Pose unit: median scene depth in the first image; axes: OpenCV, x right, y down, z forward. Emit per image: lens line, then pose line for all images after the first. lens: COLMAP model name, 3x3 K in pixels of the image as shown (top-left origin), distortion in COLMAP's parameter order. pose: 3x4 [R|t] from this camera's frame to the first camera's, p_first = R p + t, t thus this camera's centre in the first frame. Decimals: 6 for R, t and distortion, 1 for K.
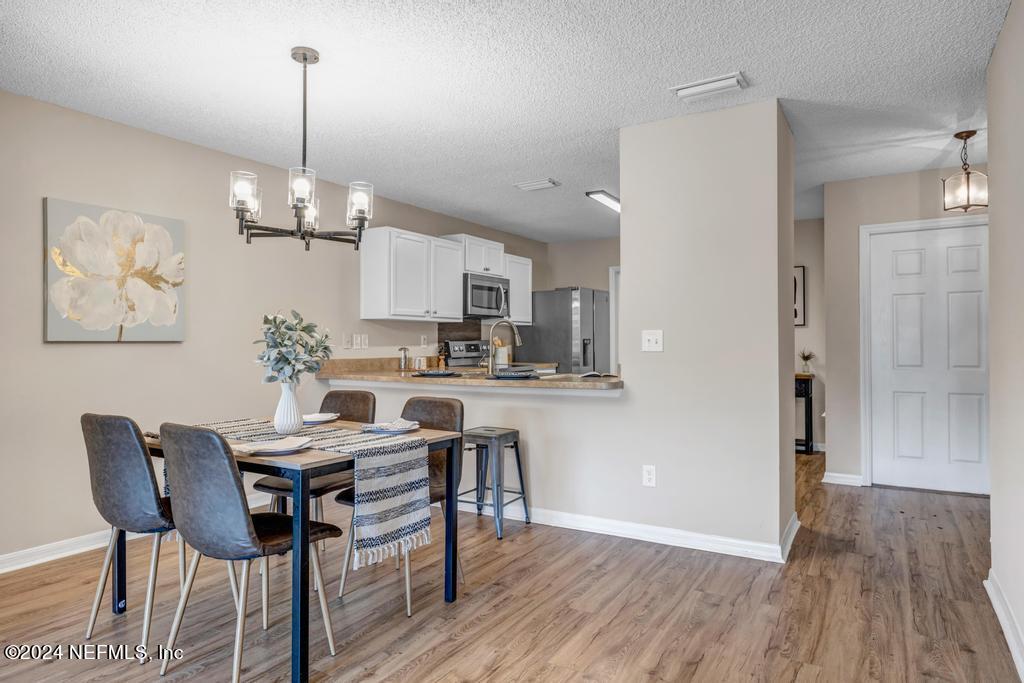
lens RADIAL K [[603.6, 0, 519.2], [0, 603.6, 343.7], [0, 0, 1]] dist [0.008880, 0.000927]
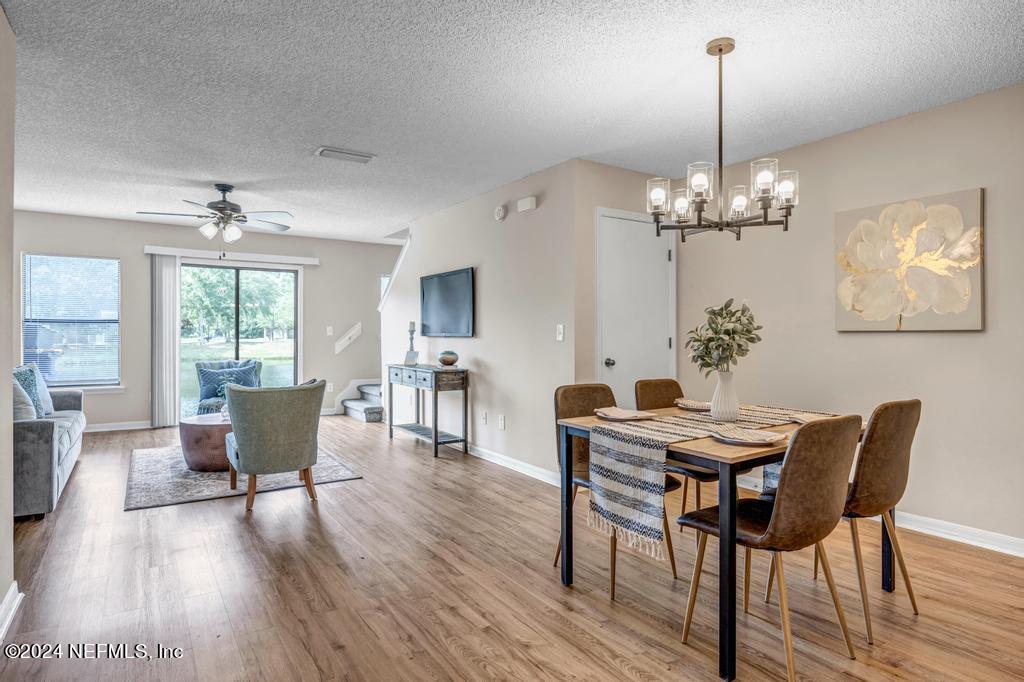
lens RADIAL K [[576.7, 0, 519.9], [0, 576.7, 342.7], [0, 0, 1]] dist [-0.001341, 0.000546]
pose [[-0.426186, 0.017905, -0.904458, 0.478845], [-0.001295, 0.999791, 0.020403, -0.002572], [0.904635, 0.009867, -0.426074, 0.811351]]
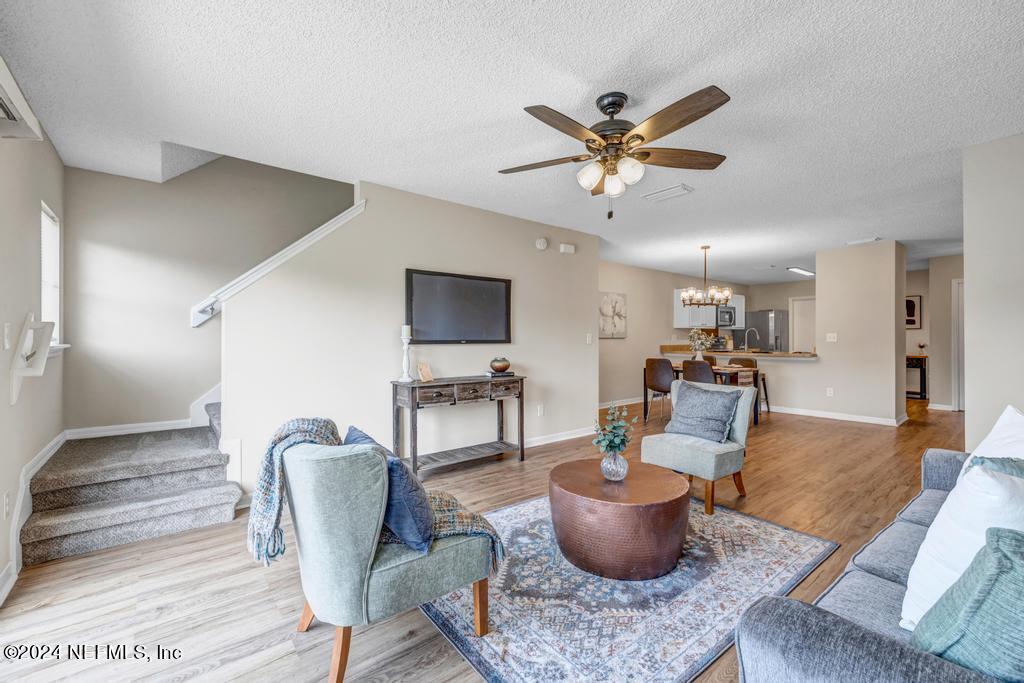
lens RADIAL K [[425.4, 0, 510.5], [0, 425.4, 340.4], [0, 0, 1]] dist [0.001584, 0.000242]
pose [[0.937792, 0.002939, -0.347186, -0.394333], [-0.001119, 0.999985, 0.005443, -0.001385], [0.347196, -0.004716, 0.937781, -1.053243]]
